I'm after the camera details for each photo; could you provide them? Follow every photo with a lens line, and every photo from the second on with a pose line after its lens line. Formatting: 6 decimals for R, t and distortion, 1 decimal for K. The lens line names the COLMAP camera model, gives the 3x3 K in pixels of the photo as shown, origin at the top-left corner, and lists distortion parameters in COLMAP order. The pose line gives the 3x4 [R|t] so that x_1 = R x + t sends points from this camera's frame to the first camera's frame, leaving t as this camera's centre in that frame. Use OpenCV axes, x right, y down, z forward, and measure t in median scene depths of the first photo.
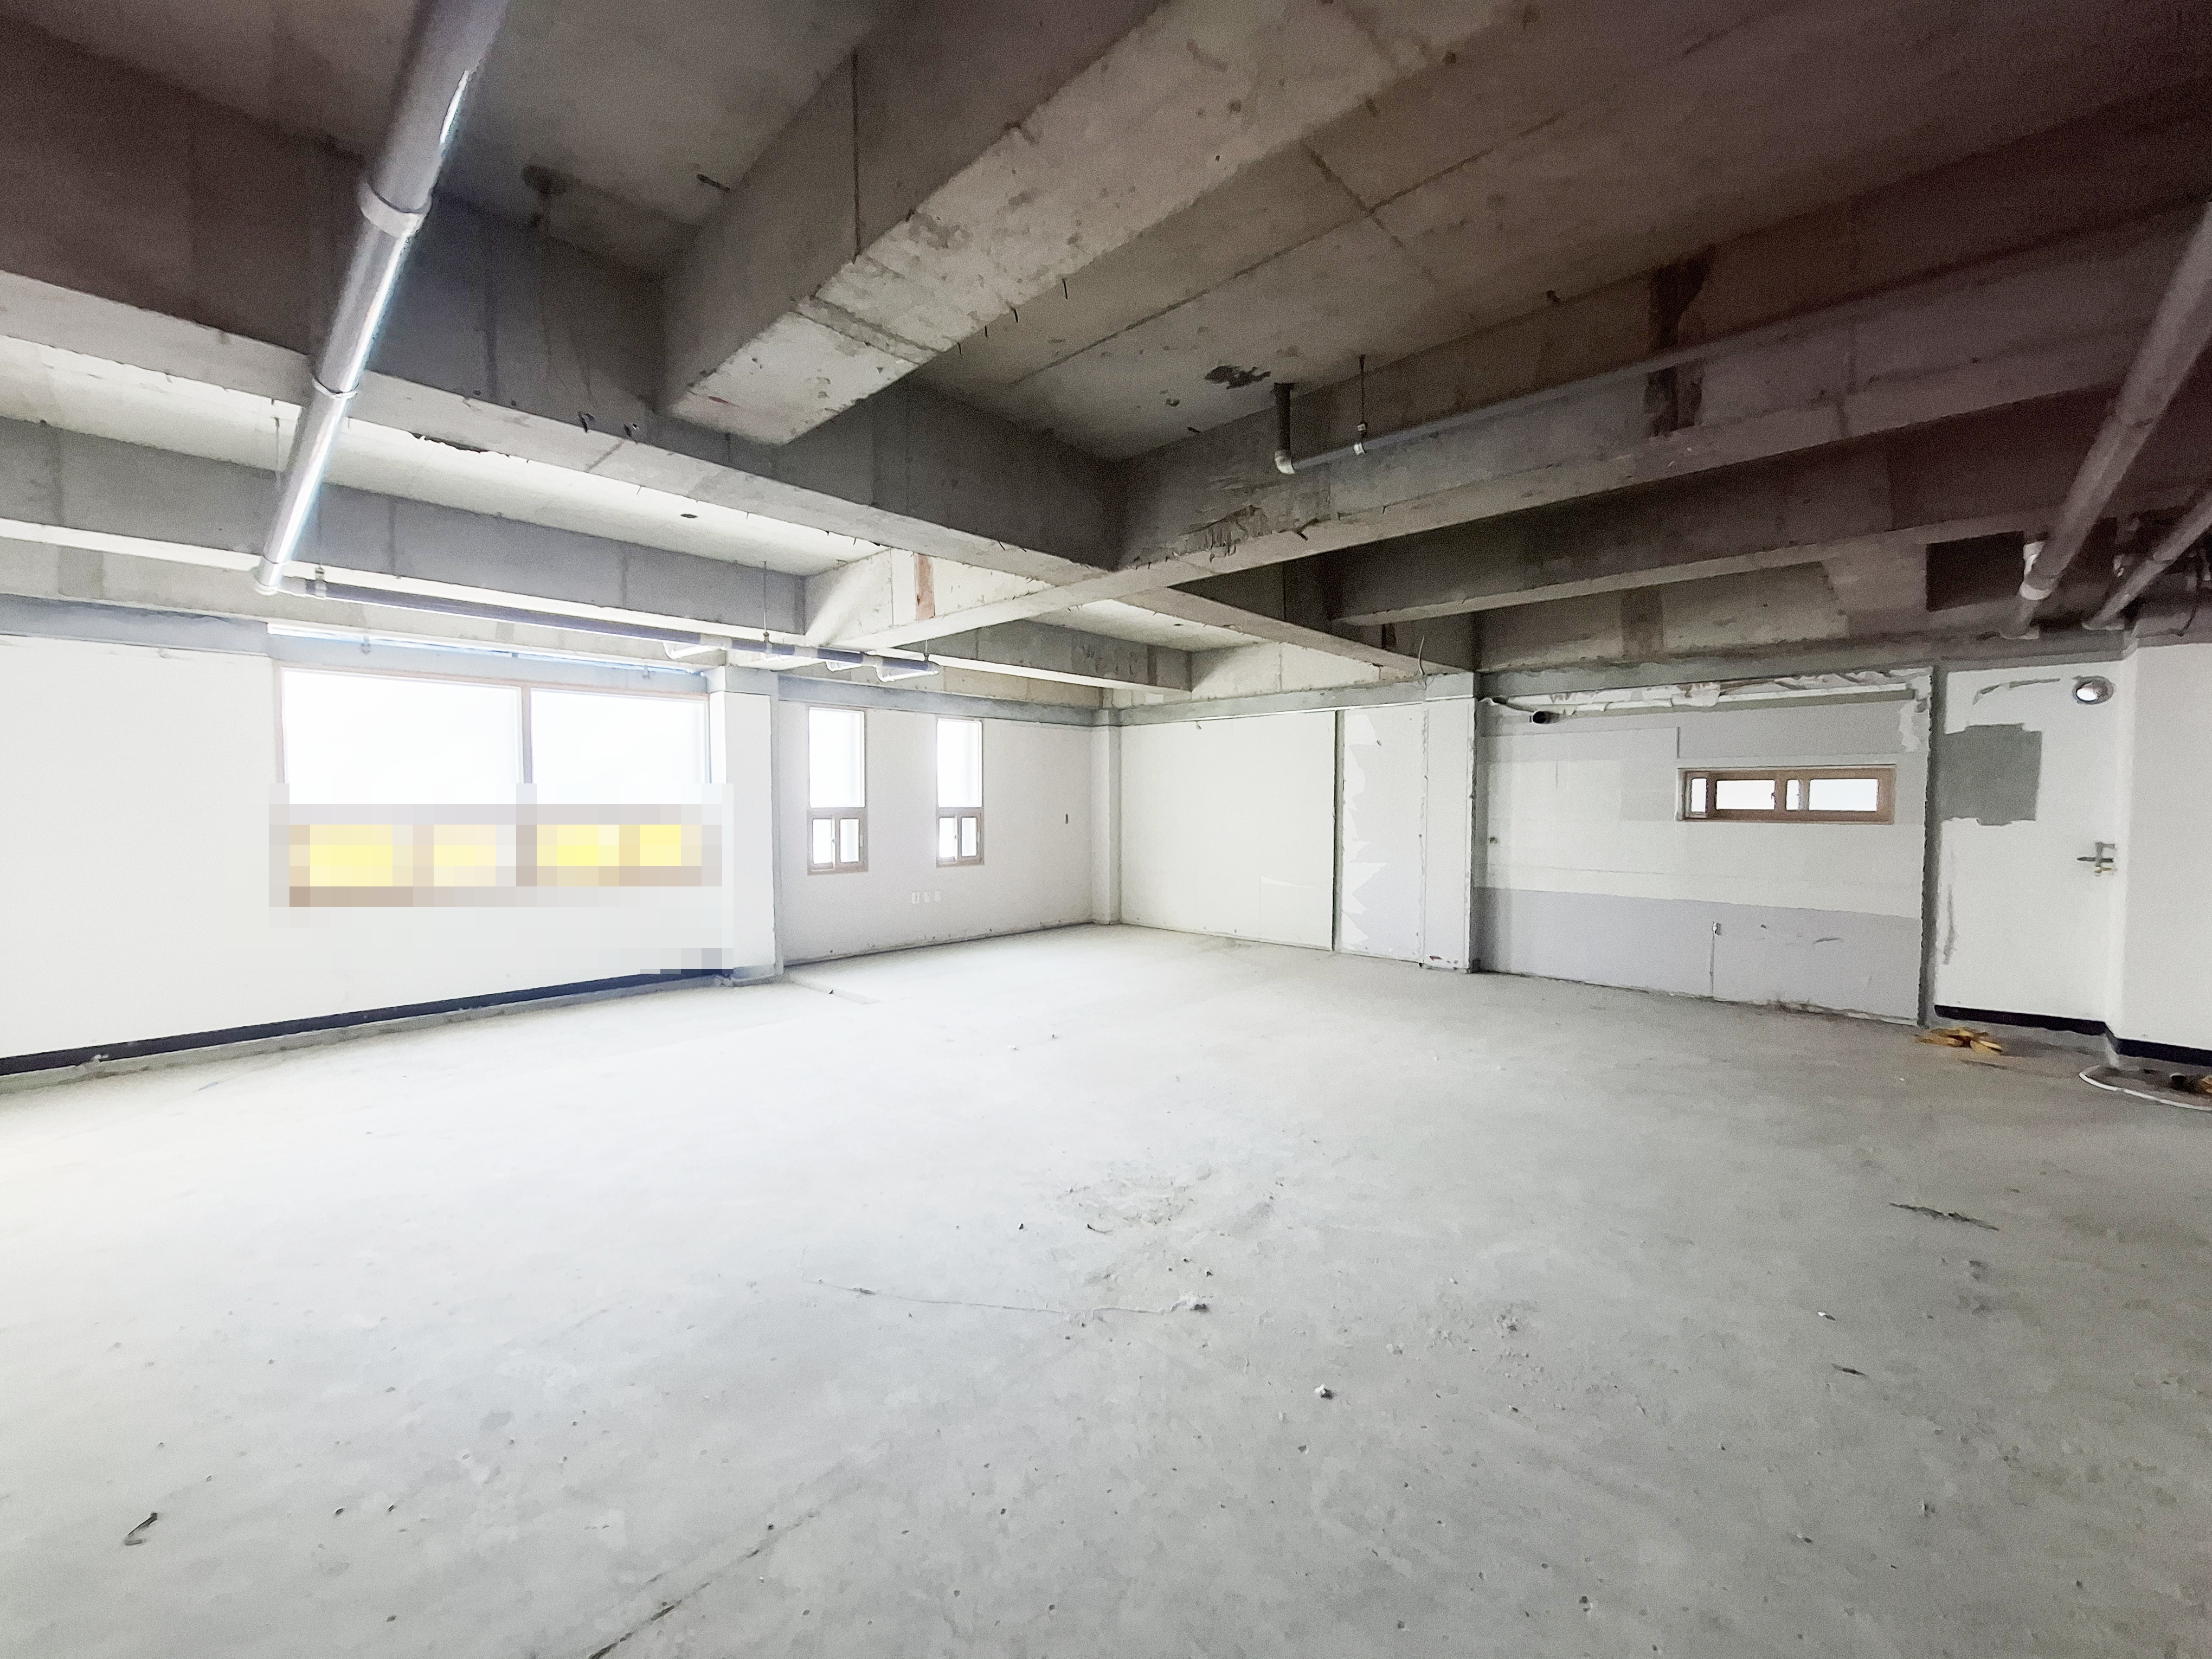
lens RADIAL K [[867.3, 0, 1099.0], [0, 867.3, 836.7], [0, 0, 1]] dist [-0.011826, 0.000485]
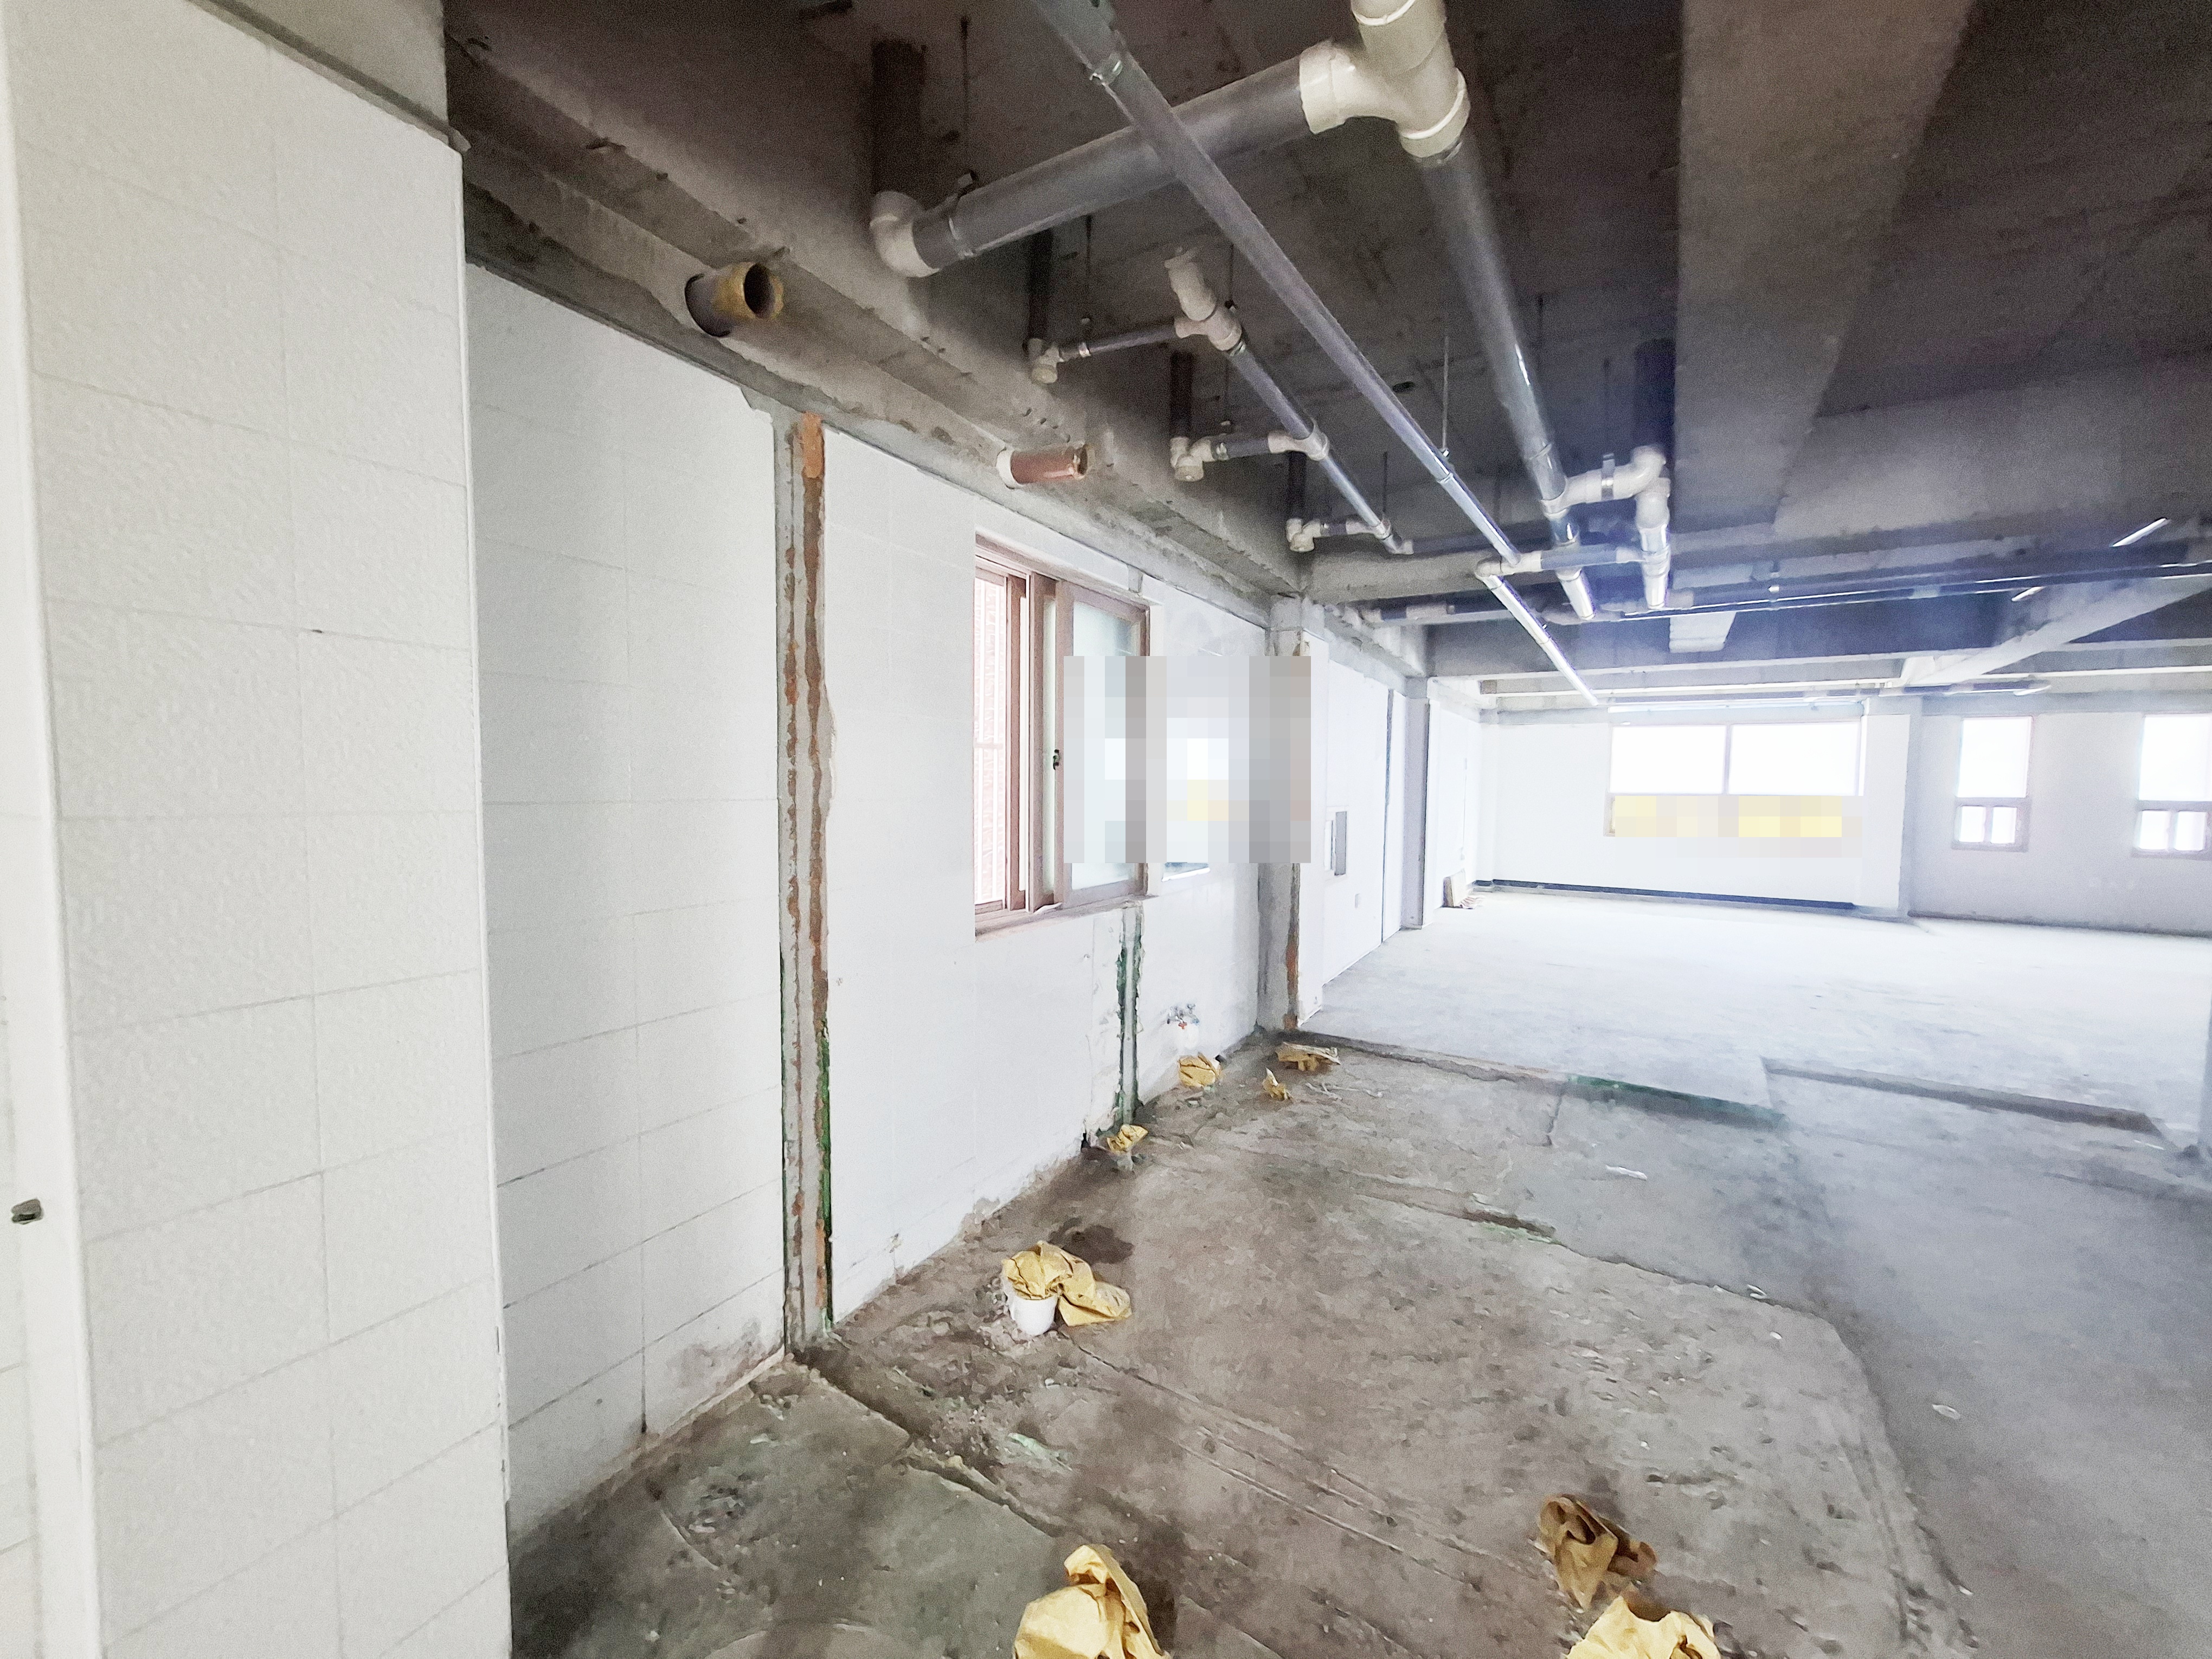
lens RADIAL K [[877.3, 0, 1085.1], [0, 877.3, 829.1], [0, 0, 1]] dist [-0.010813, 0.000451]
pose [[0.165354, 0.054244, -0.984741, 1.047951], [-0.054888, 0.997445, 0.045728, 0.038472], [0.984706, 0.046489, 0.167909, -0.703260]]
